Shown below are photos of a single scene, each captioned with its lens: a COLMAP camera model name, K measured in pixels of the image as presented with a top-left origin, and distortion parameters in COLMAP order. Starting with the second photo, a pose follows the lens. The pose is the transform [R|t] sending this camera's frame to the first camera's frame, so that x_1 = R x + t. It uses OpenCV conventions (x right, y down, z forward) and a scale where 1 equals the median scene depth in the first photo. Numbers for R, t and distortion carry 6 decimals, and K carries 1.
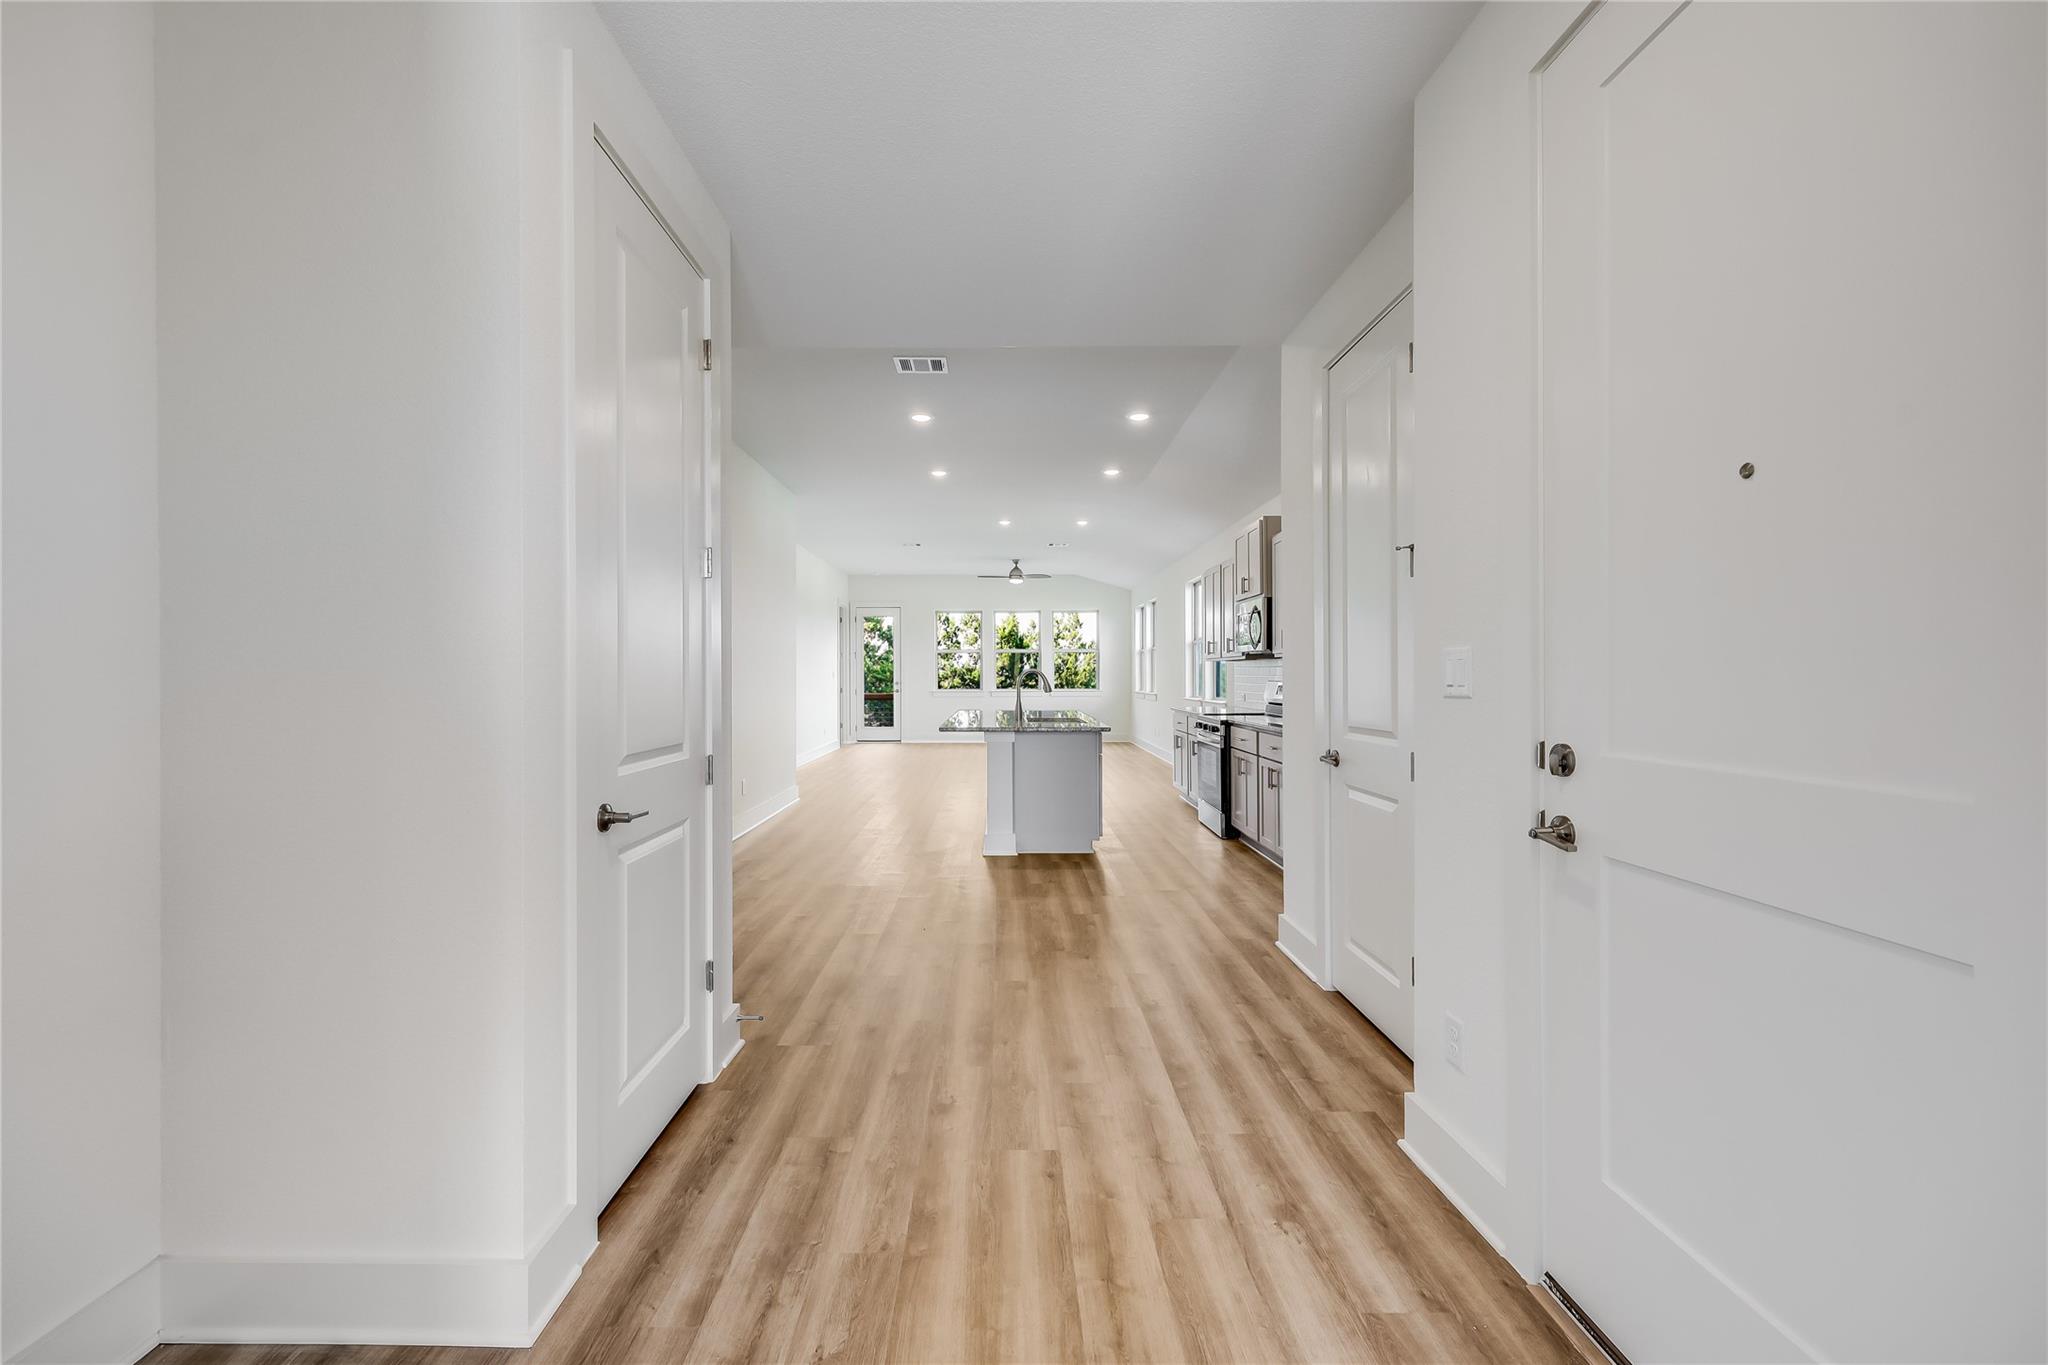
lens RADIAL K [[824.4, 0, 1024.0], [0, 824.4, 682.5], [0, 0, 1]] dist [-0.000761, -0.000031]
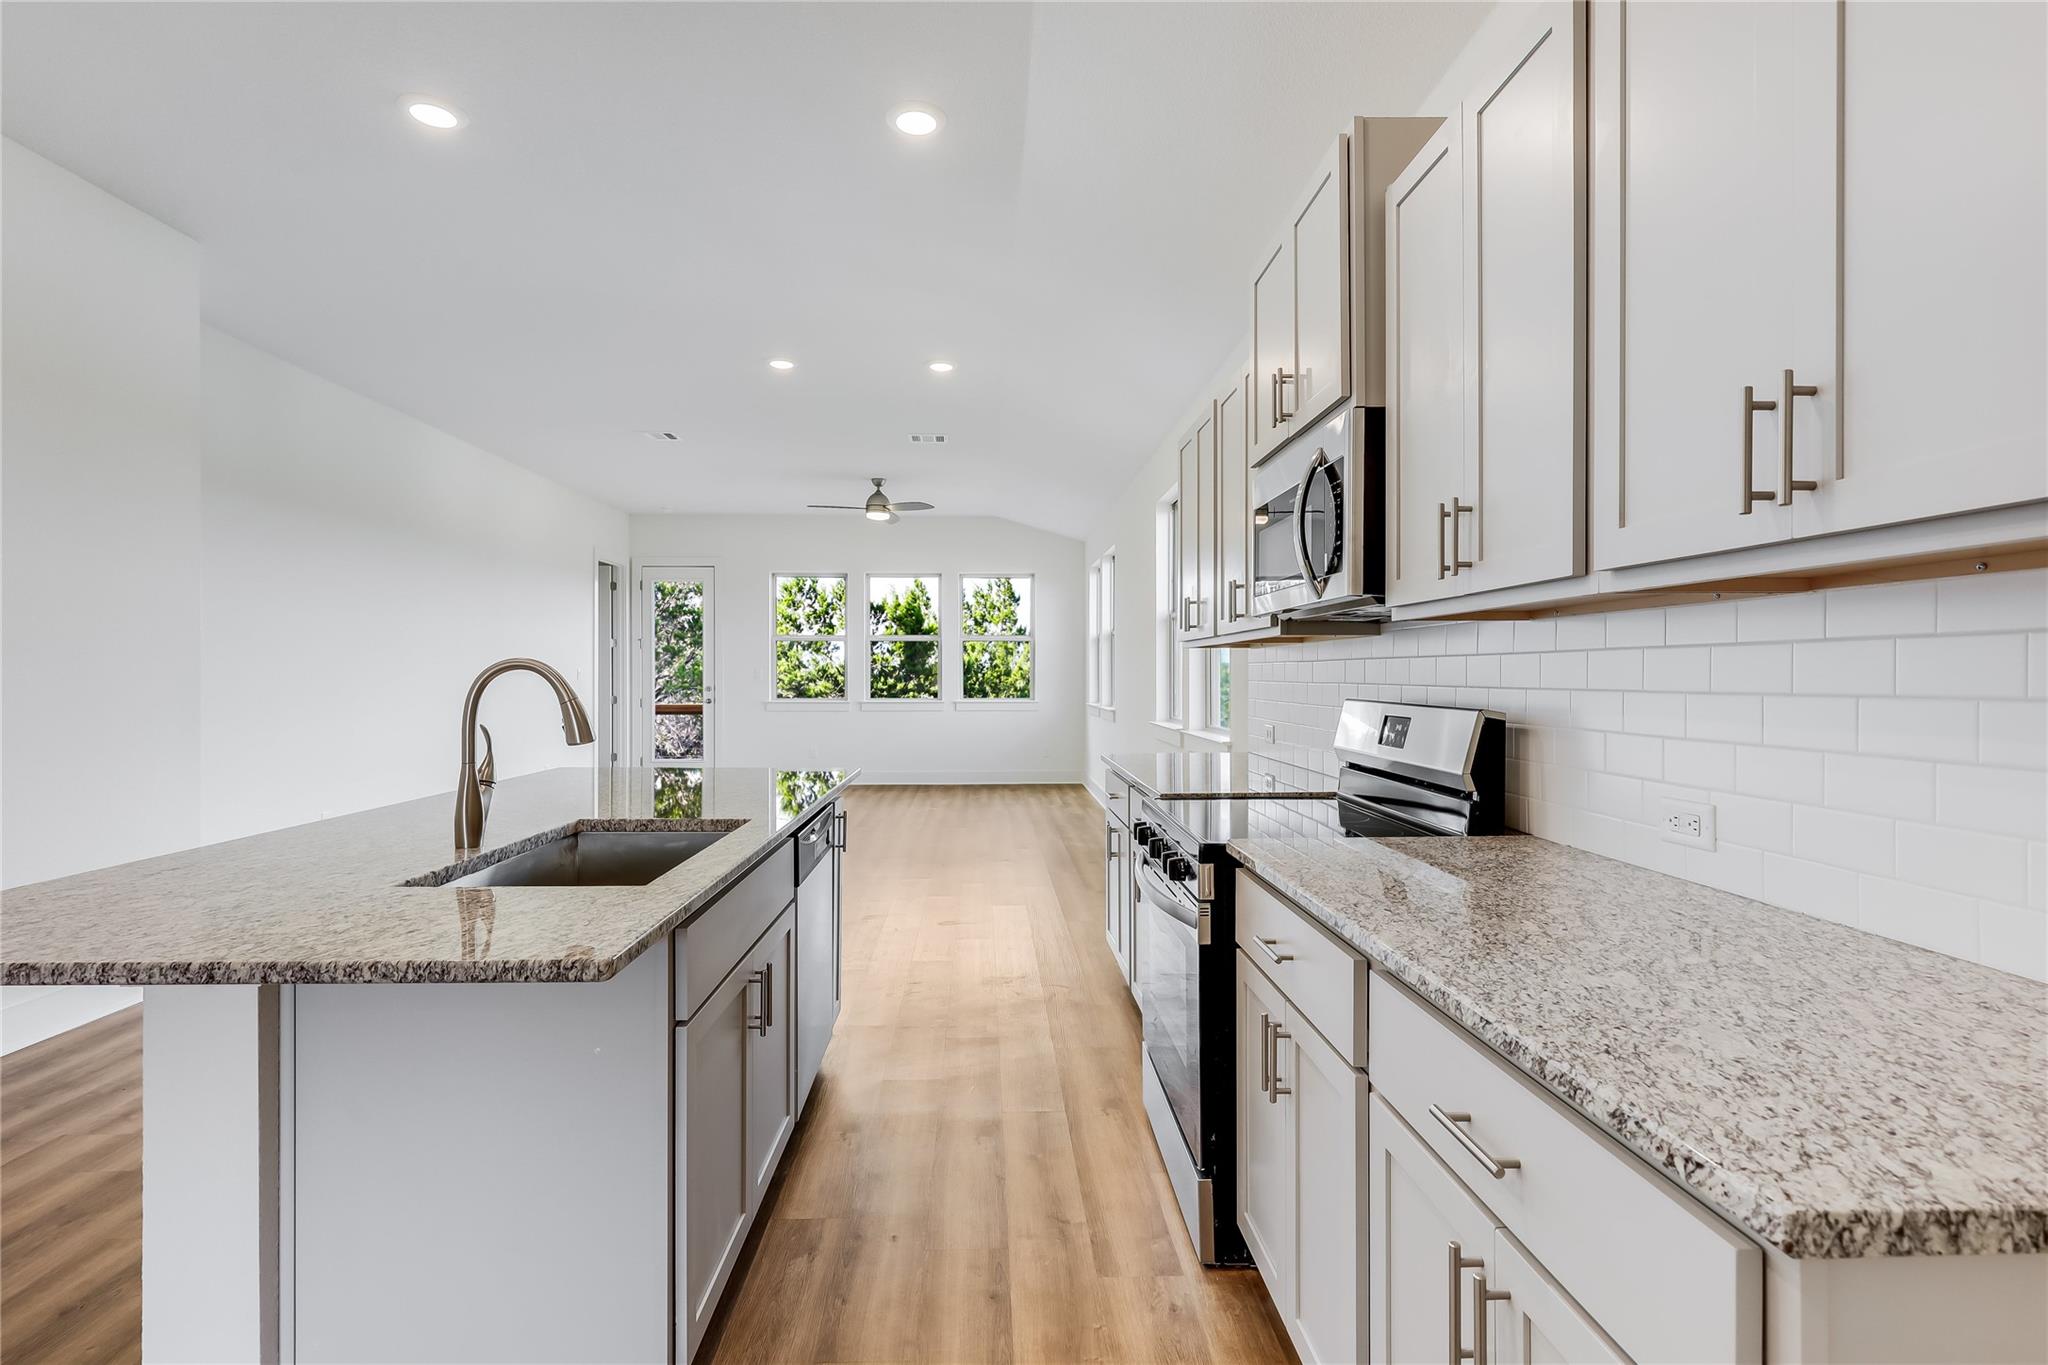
lens RADIAL K [[953.3, 0, 1024.0], [0, 953.3, 682.5], [0, 0, 1]] dist [0.037444, -0.000006]
pose [[0.999829, 0.003028, 0.018242, 0.082107], [-0.003028, 0.999995, -0.000056, -0.004808], [-0.018242, 0.000001, 0.999834, 0.320684]]
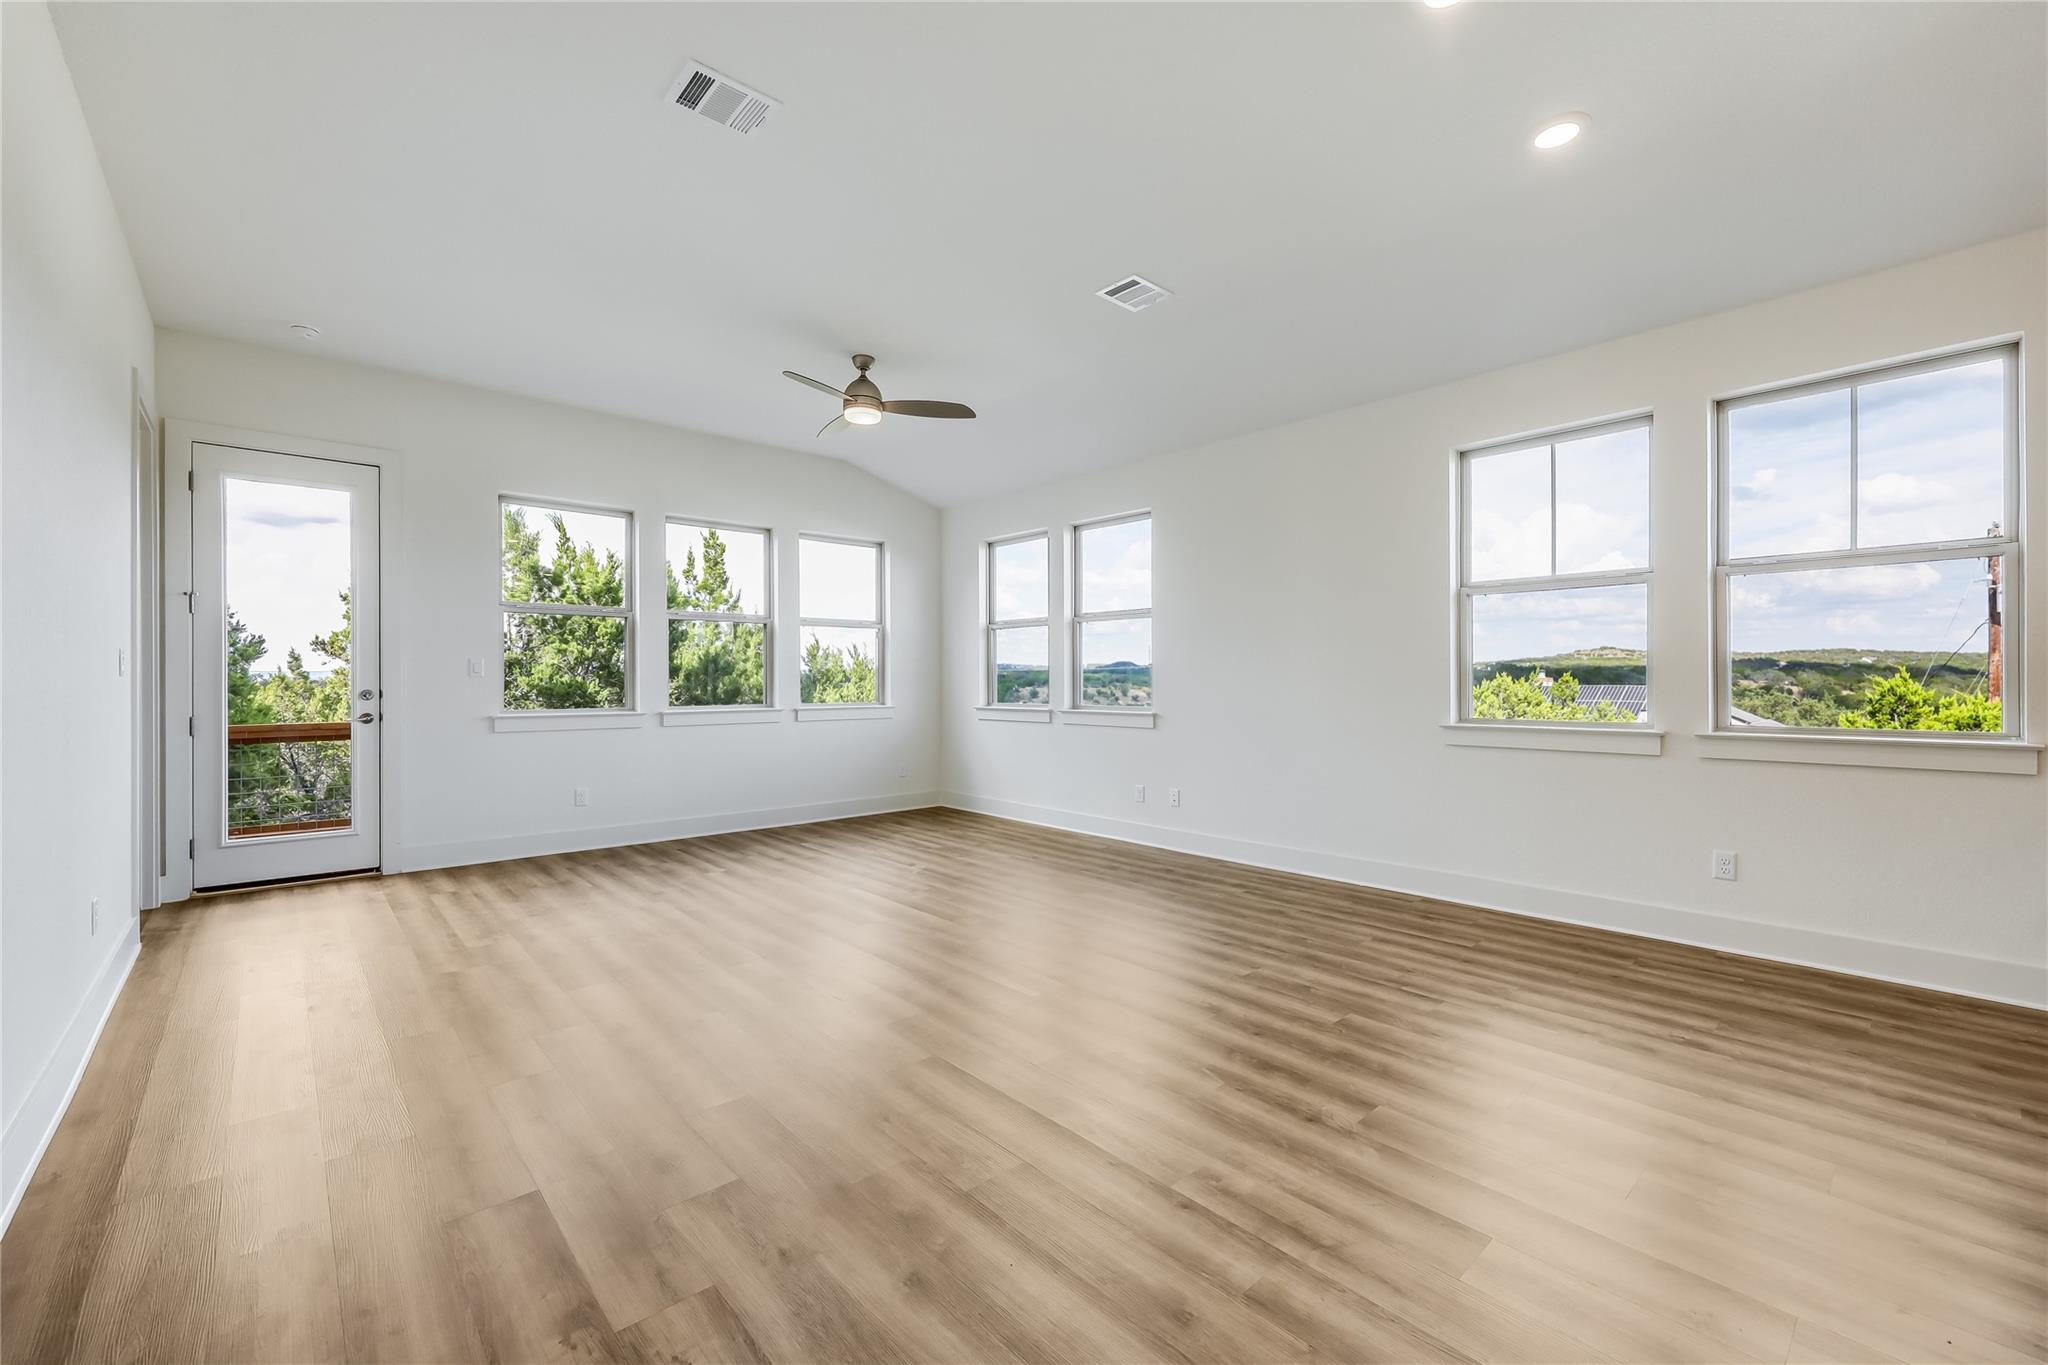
lens RADIAL K [[824.4, 0, 1024.0], [0, 824.4, 682.5], [0, 0, 1]] dist [-0.000761, -0.000031]
pose [[0.760141, 0.000586, 0.649758, -0.194201], [0.004871, 0.999966, -0.006600, -0.000625], [-0.649740, 0.008182, 0.760112, 0.674152]]
